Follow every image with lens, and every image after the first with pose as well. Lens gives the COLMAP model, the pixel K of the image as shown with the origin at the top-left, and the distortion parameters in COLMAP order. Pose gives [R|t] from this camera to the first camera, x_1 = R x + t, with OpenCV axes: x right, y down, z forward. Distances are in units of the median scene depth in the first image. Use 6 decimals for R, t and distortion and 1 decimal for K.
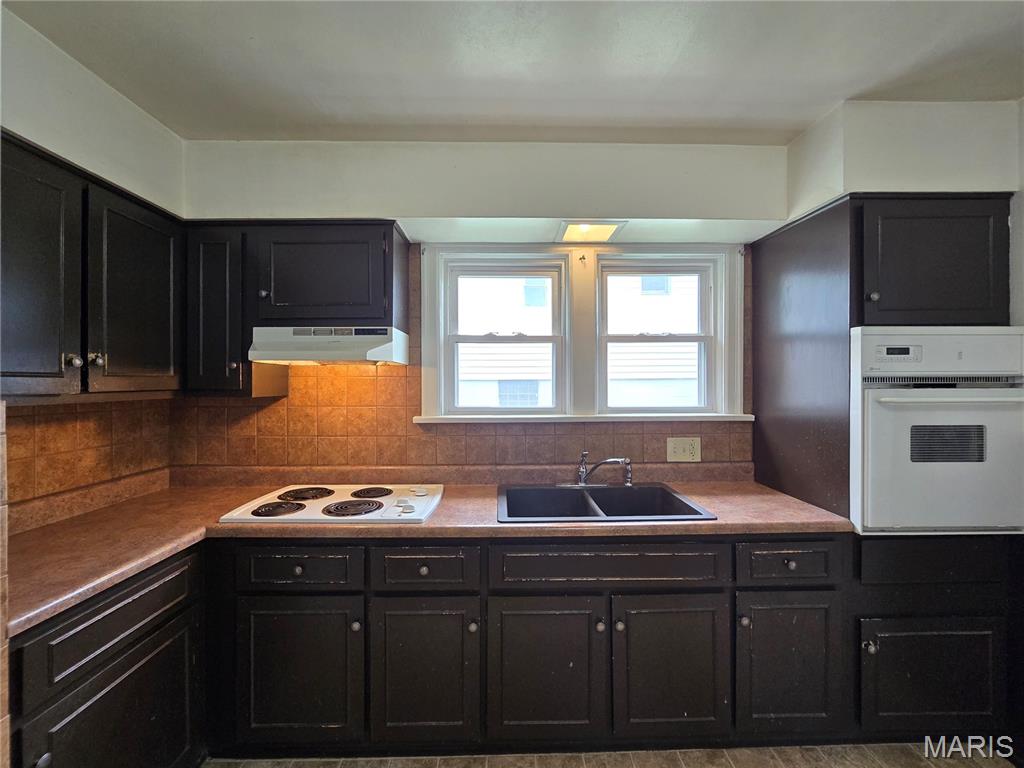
lens RADIAL K [[418.9, 0, 510.4], [0, 418.9, 383.6], [0, 0, 1]] dist [-0.006774, 0.000386]
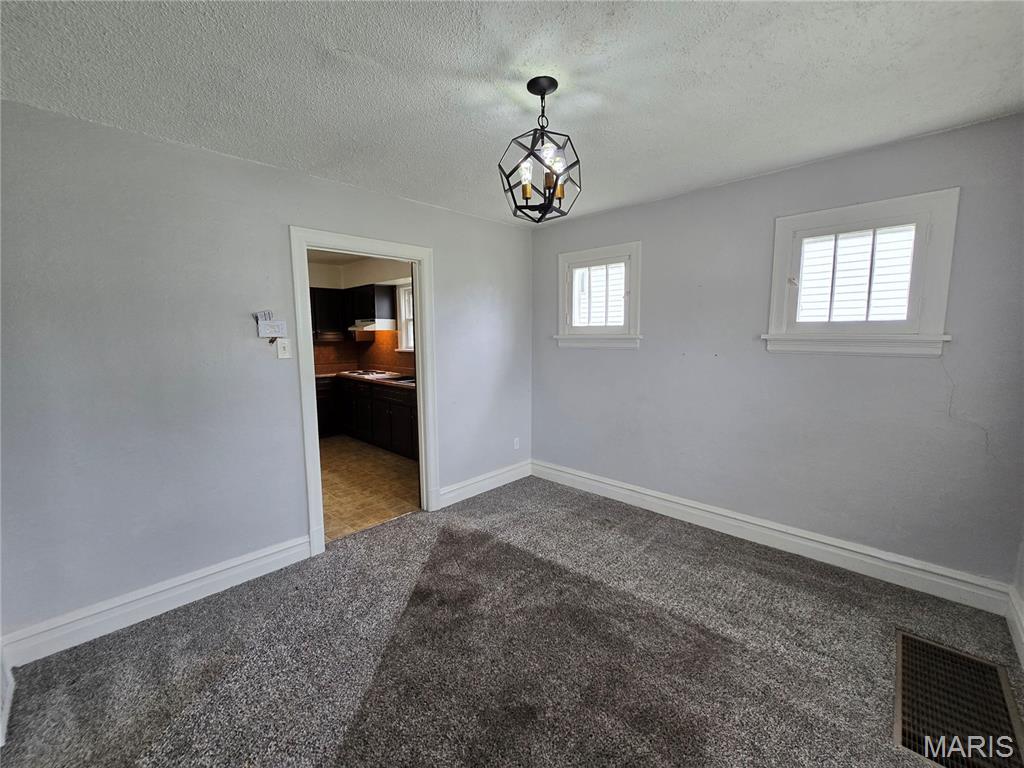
lens RADIAL K [[418.9, 0, 510.3], [0, 418.9, 380.9], [0, 0, 1]] dist [-0.006774, 0.000386]
pose [[0.710149, 0.080049, -0.699486, 2.613214], [-0.000453, 0.993567, 0.113244, -0.028900], [0.704051, -0.080103, 0.705617, -0.518603]]
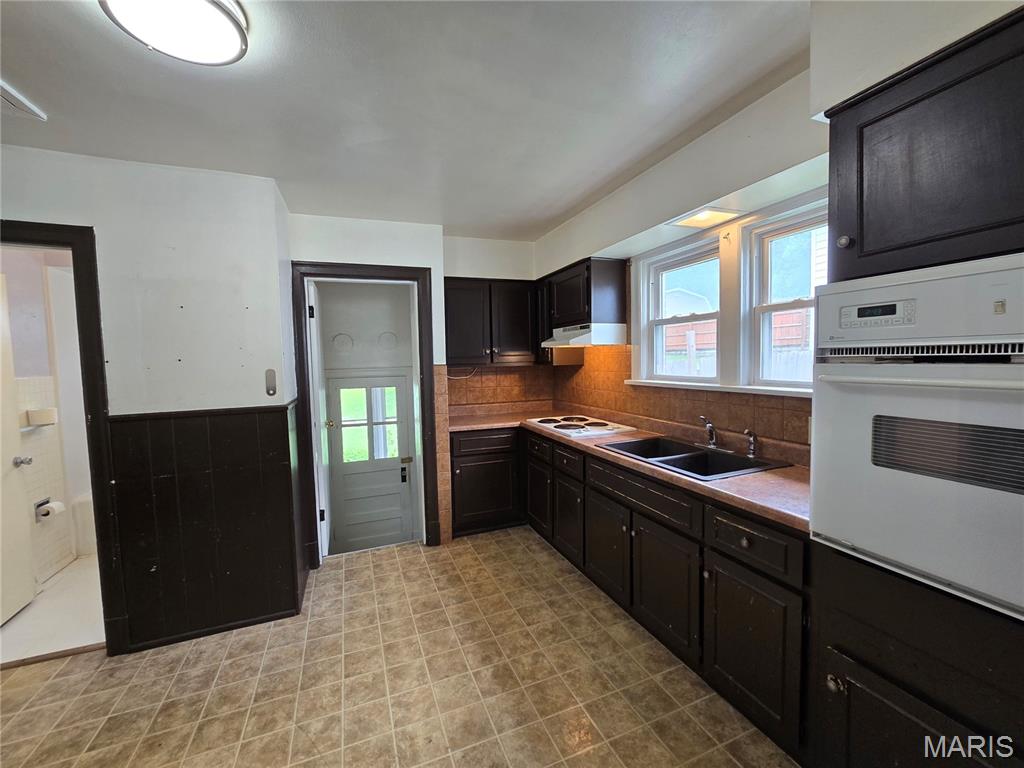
lens RADIAL K [[418.9, 0, 507.1], [0, 418.9, 381.2], [0, 0, 1]] dist [-0.006774, 0.000386]
pose [[0.344315, 0.046613, -0.937696, 1.138405], [0.020522, 0.998154, 0.057154, -0.009709], [0.938630, -0.038922, 0.342723, 0.123027]]
